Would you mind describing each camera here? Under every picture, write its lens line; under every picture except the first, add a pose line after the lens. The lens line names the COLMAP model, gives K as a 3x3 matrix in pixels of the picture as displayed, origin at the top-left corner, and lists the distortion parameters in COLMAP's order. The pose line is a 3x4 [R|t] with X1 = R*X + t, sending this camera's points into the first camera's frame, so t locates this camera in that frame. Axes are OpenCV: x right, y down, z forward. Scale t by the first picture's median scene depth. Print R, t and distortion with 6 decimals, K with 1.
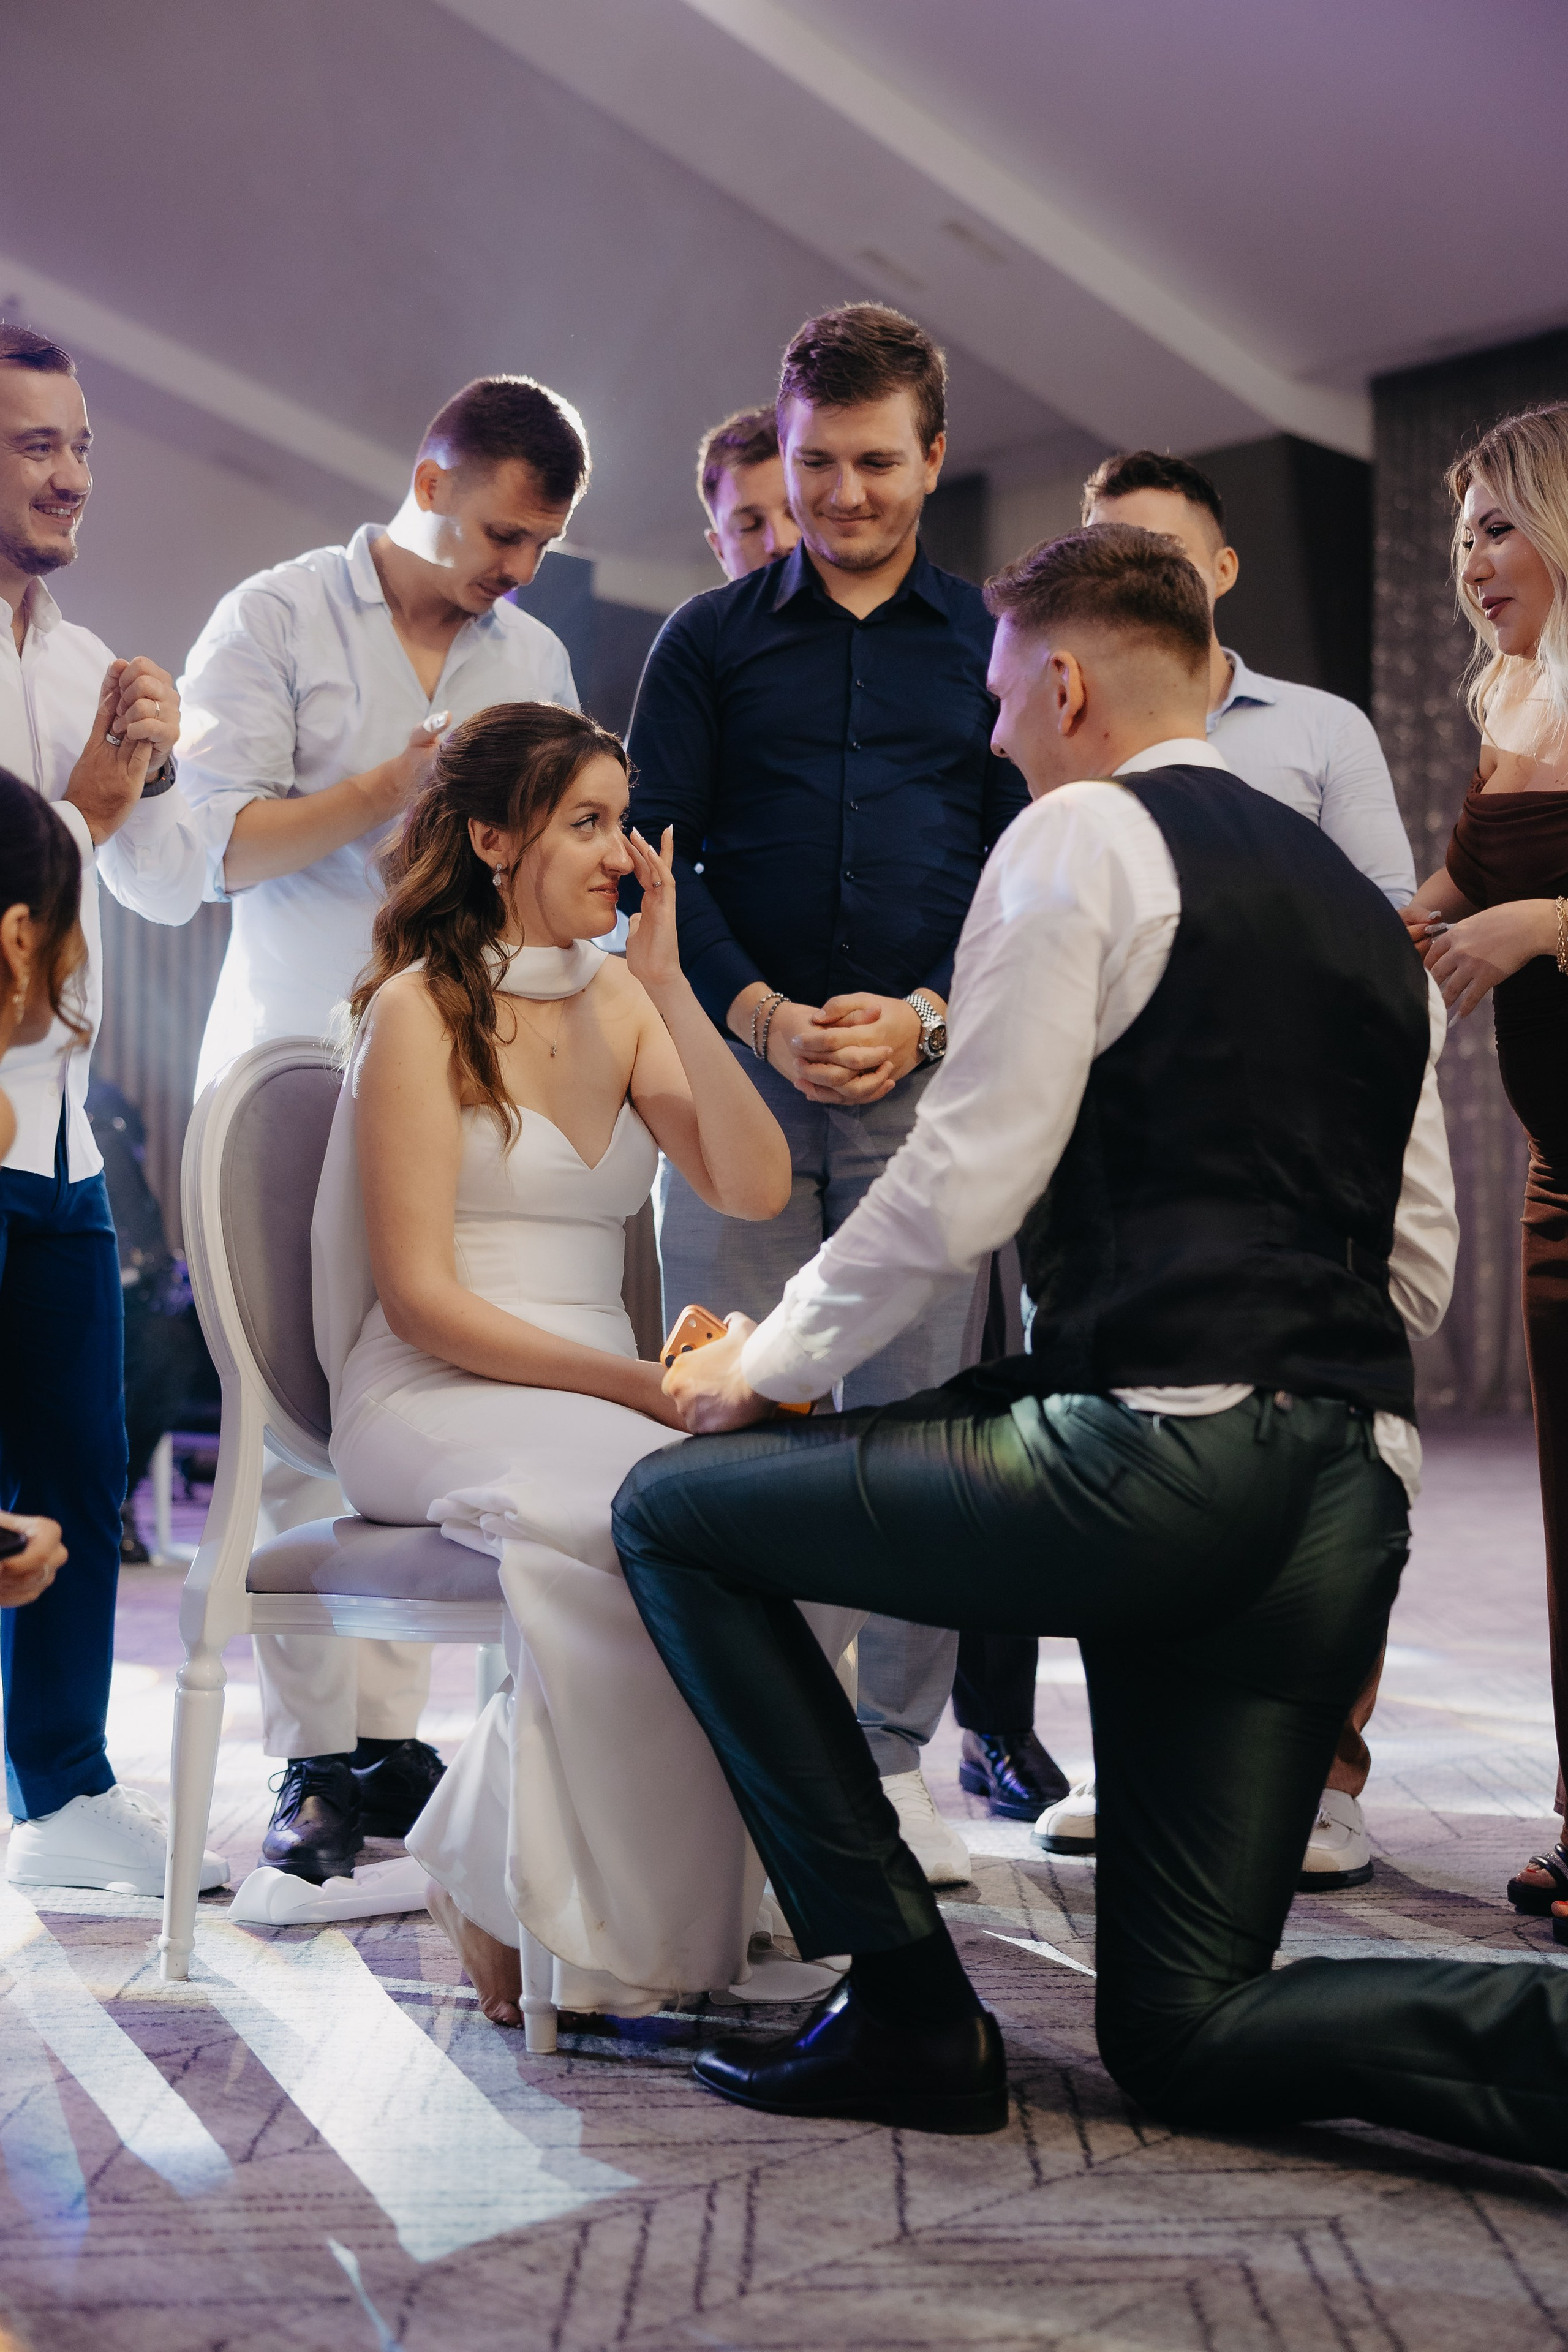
lens RADIAL K [[2865.1, 0, 783.3], [0, 2865.1, 1167.9], [0, 0, 1]] dist [0.012913, 0.000000]
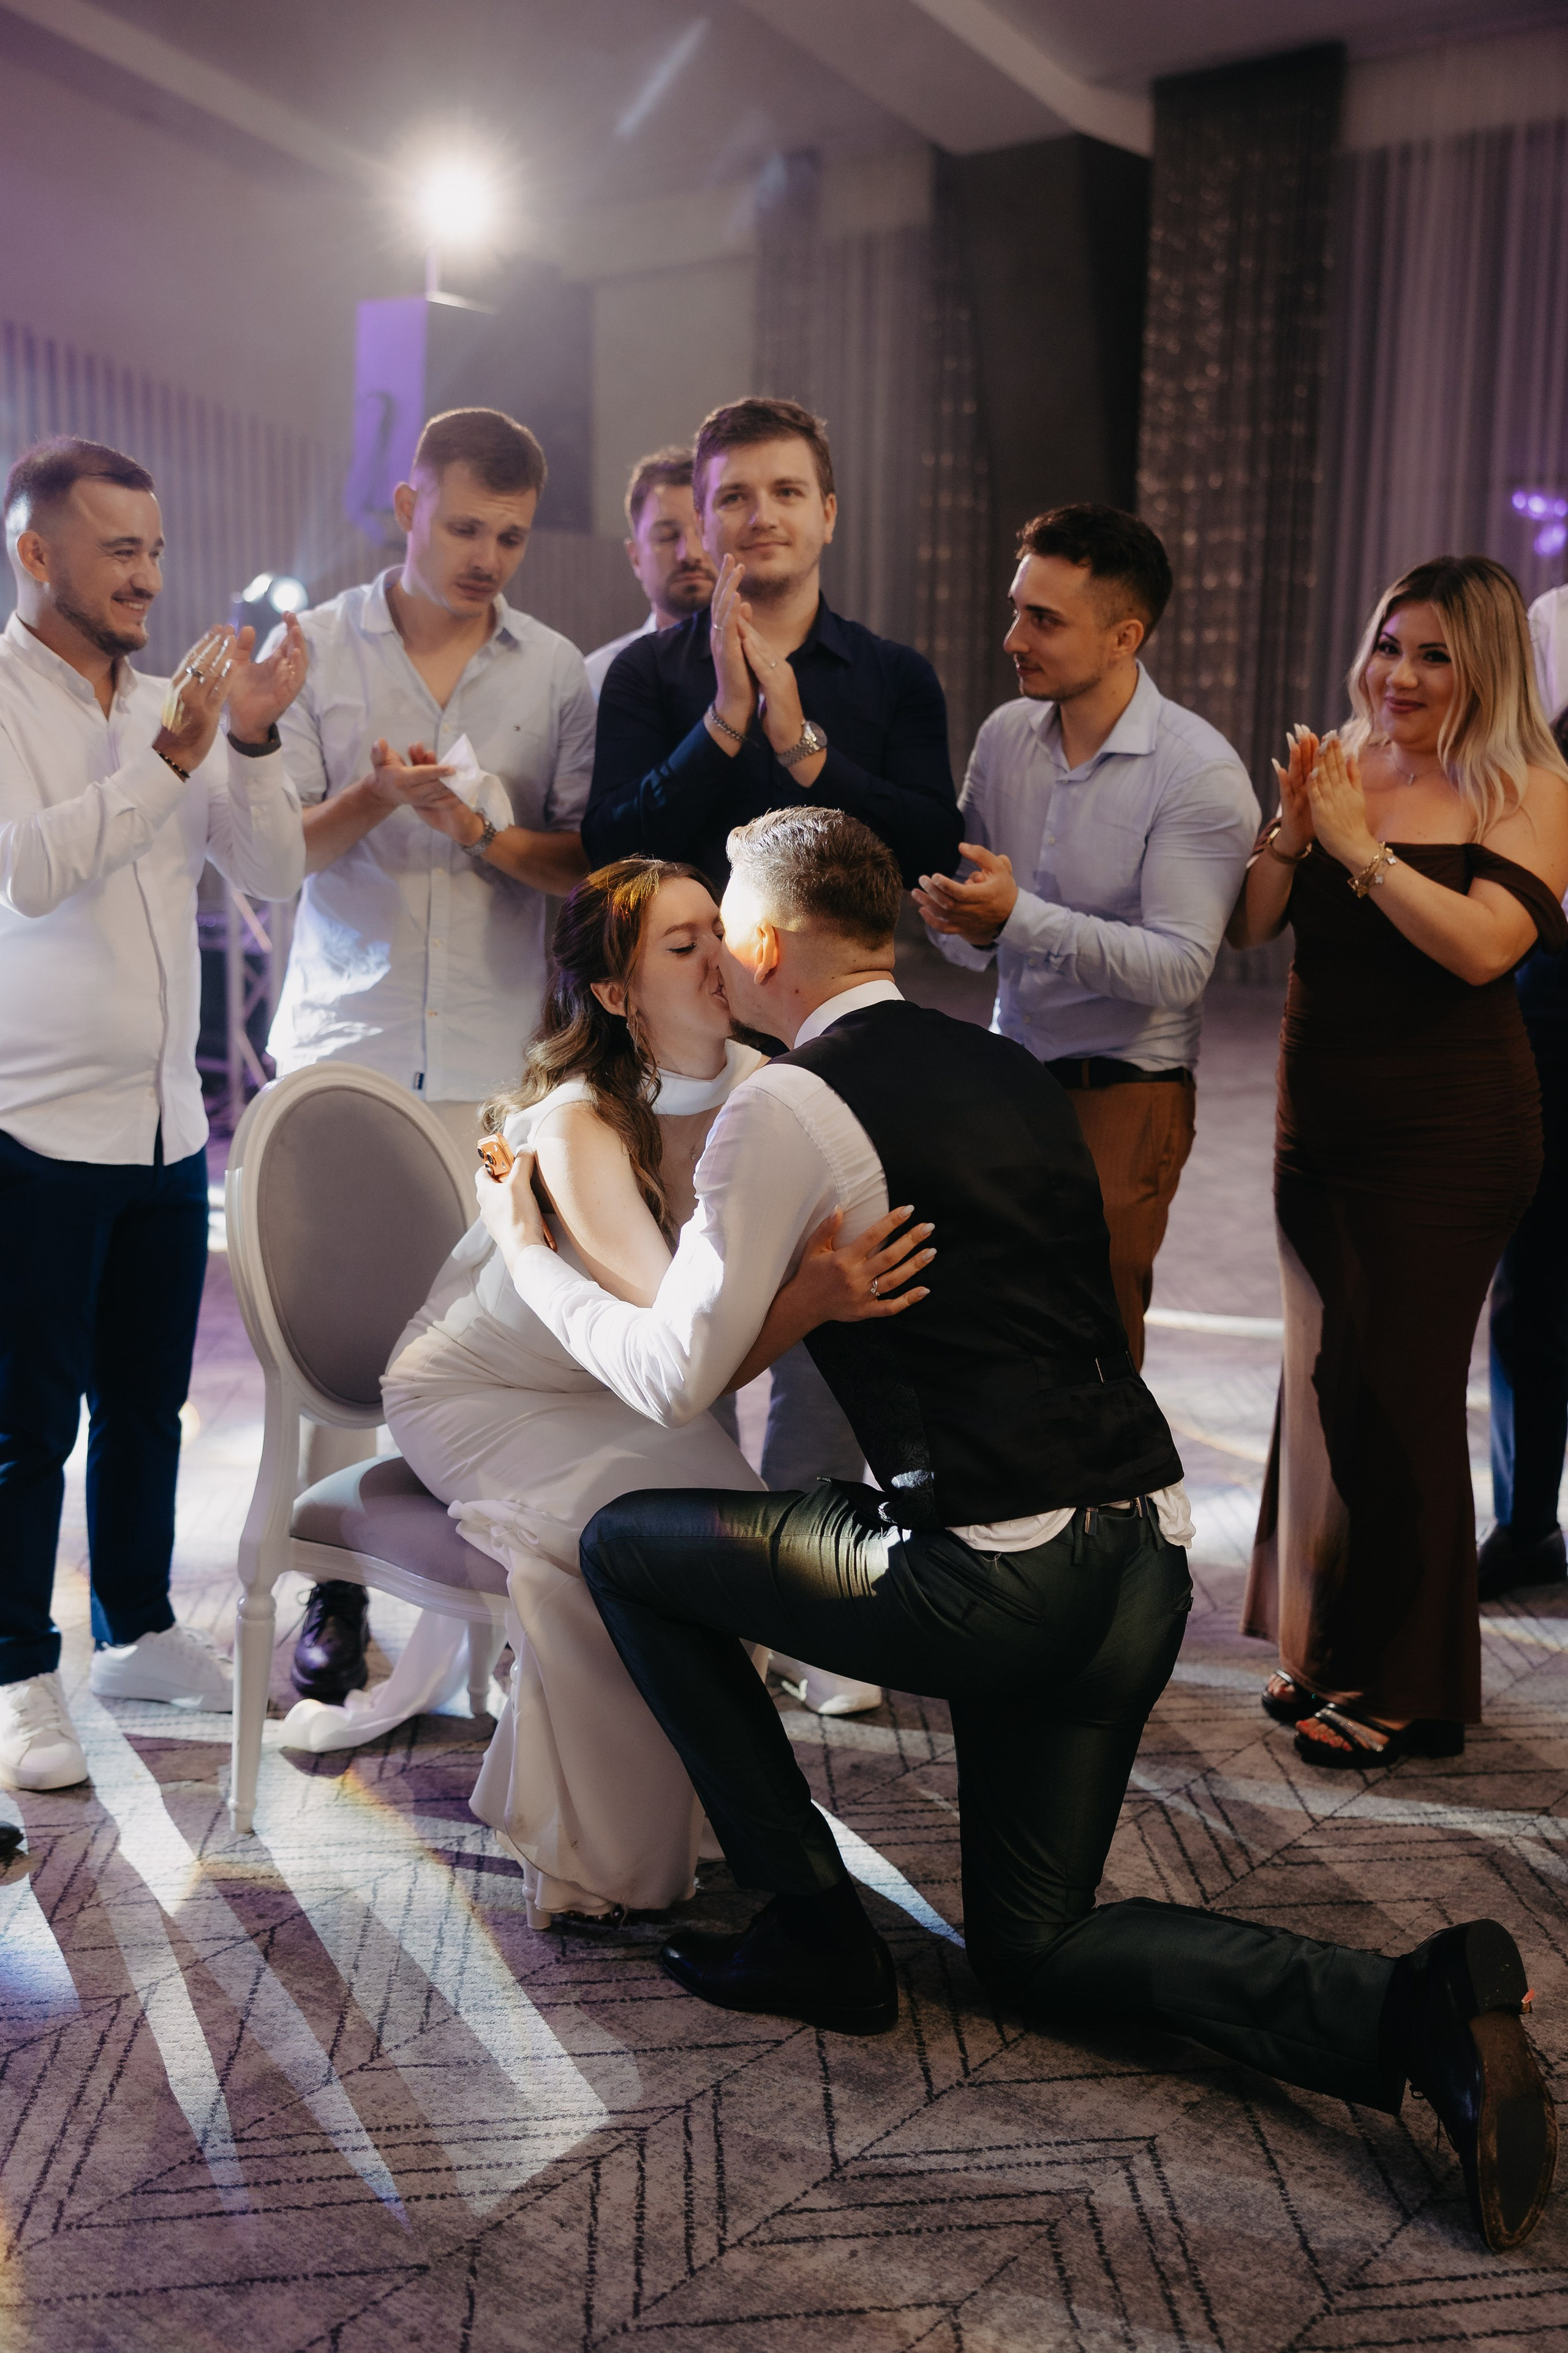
lens RADIAL K [[2318.7, 0, 783.1], [0, 2318.7, 1171.7], [0, 0, 1]] dist [0.022356, 0.000000]
pose [[0.997713, -0.004520, 0.067437, -0.051531], [-0.010116, 0.976536, 0.215115, -0.304358], [-0.066827, -0.215306, 0.974257, 0.040581]]
